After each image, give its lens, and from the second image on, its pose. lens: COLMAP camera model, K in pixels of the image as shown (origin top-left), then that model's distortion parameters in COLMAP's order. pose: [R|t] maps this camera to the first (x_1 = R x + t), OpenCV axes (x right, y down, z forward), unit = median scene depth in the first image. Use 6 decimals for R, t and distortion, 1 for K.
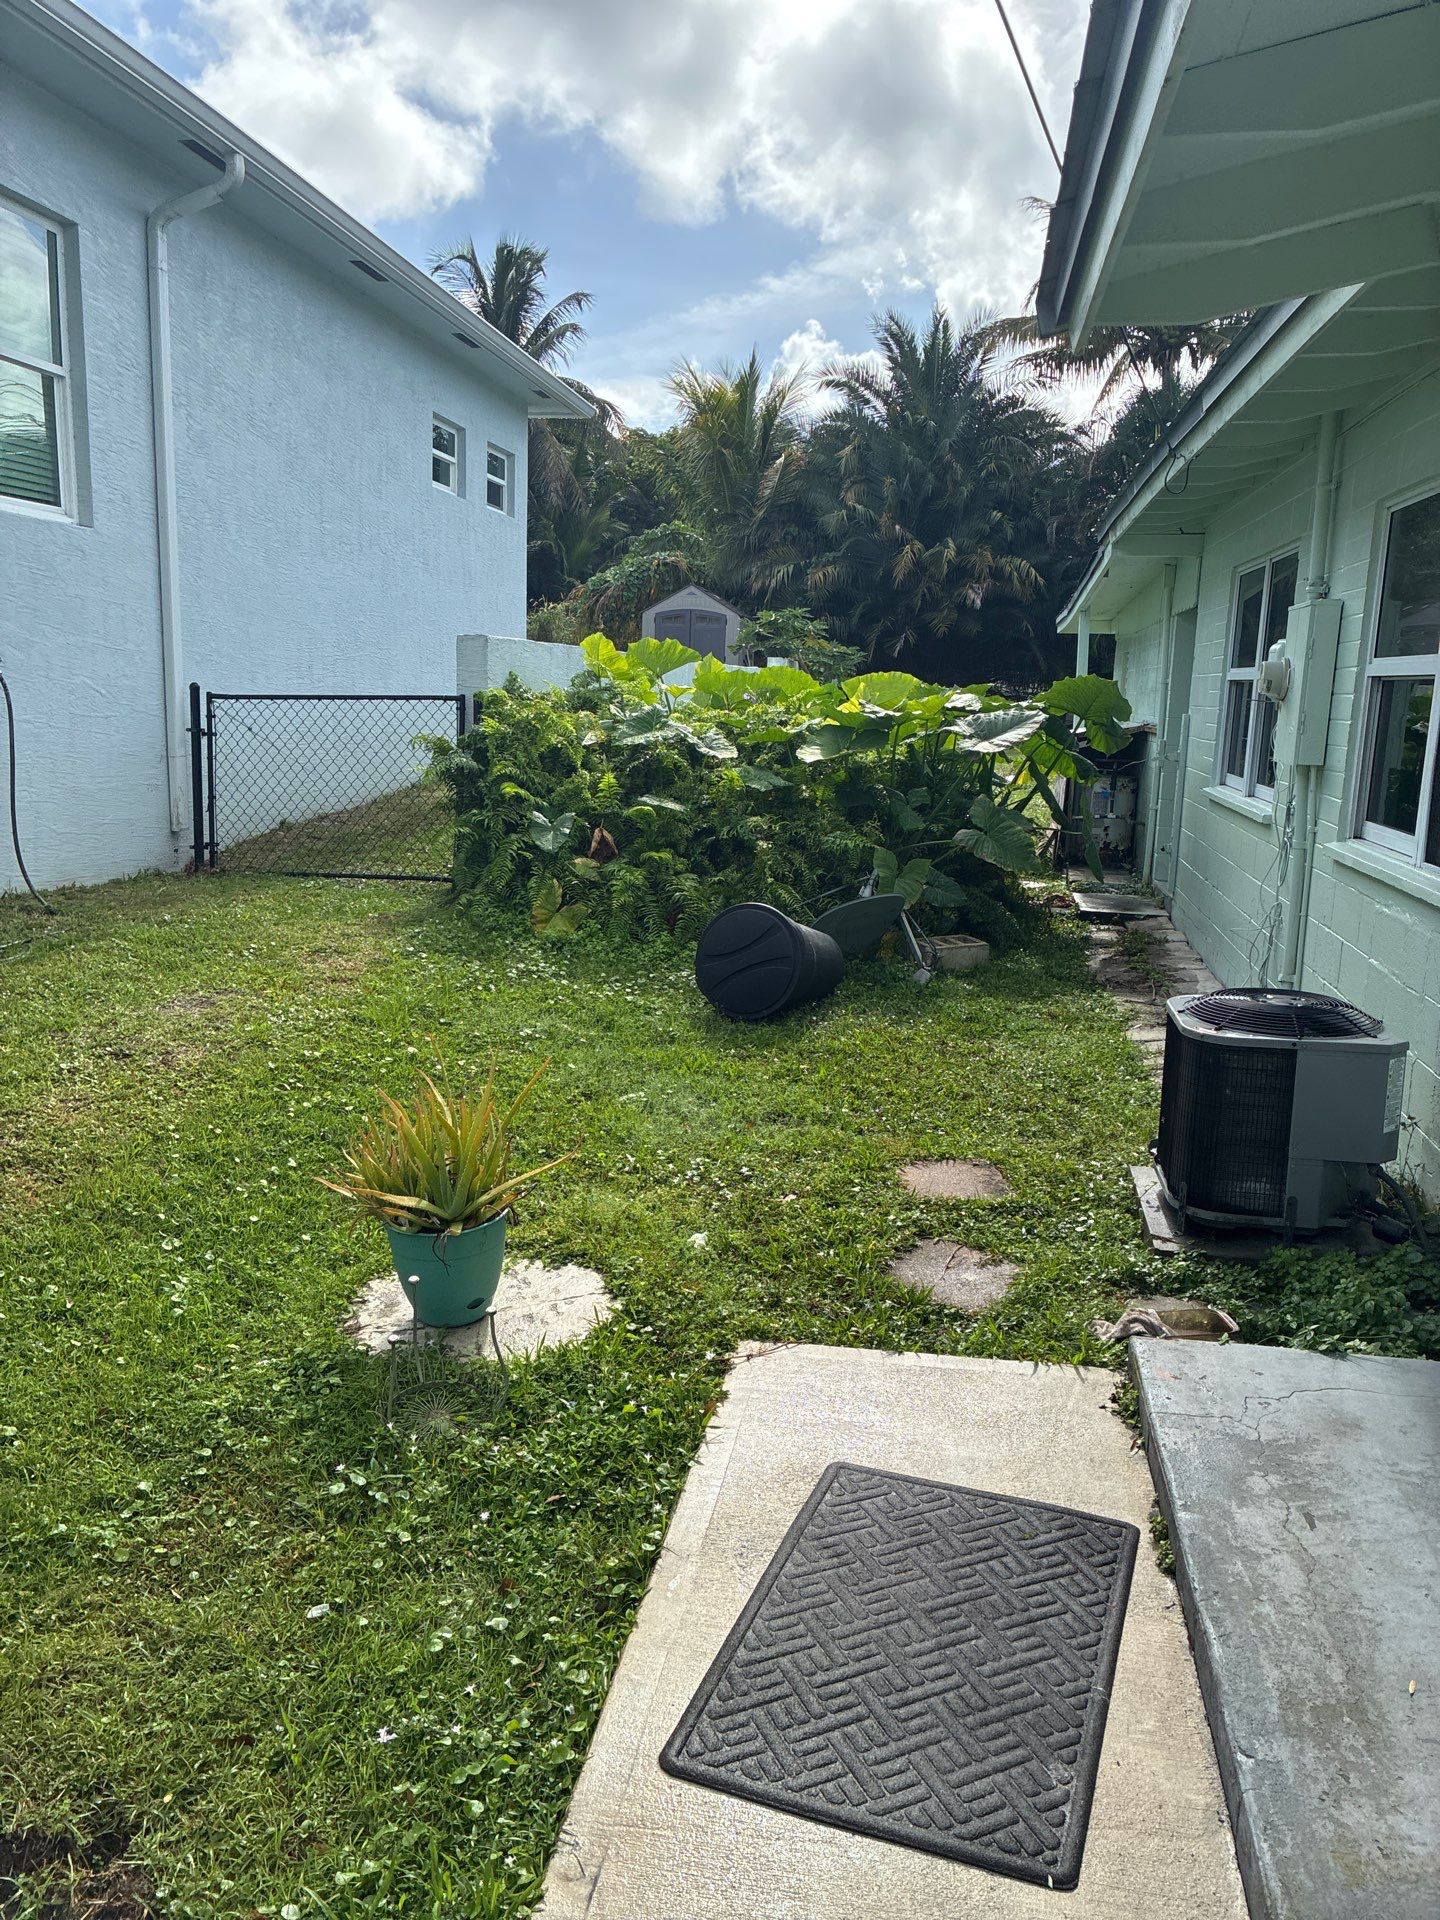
lens RADIAL K [[1464.5, 0, 720.0], [0, 1464.5, 960.0], [0, 0, 1]] dist [0.091631, -0.103798]
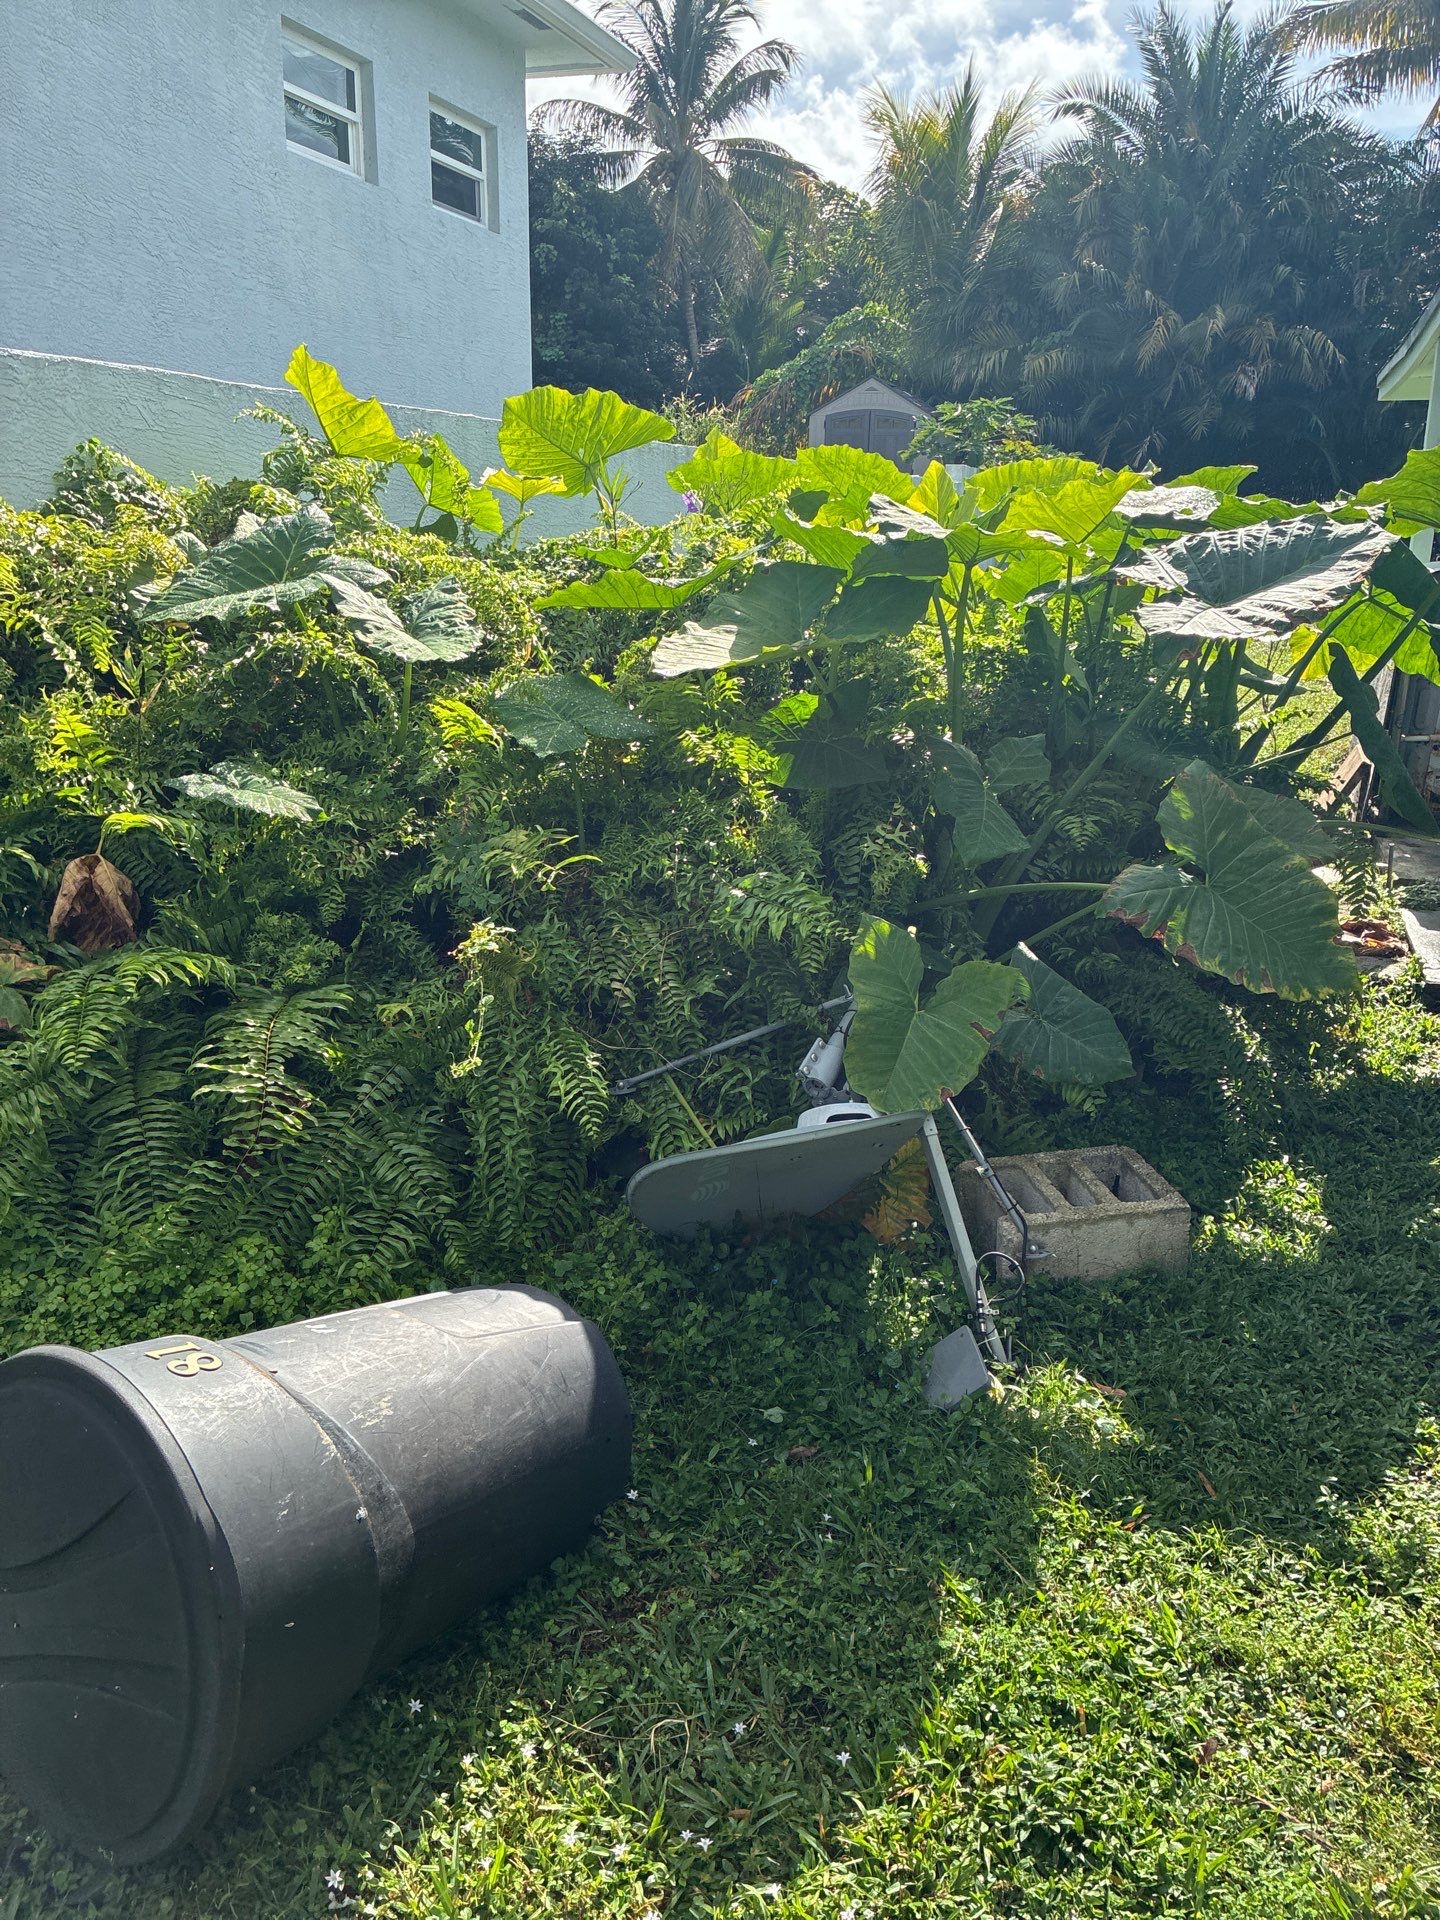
lens RADIAL K [[1464.5, 0, 720.0], [0, 1464.5, 960.0], [0, 0, 1]] dist [0.091631, -0.103798]
pose [[0.987328, 0.038109, -0.154047, 0.033807], [-0.021645, 0.994005, 0.107170, -0.028082], [0.157208, -0.102478, 0.982234, 0.173273]]
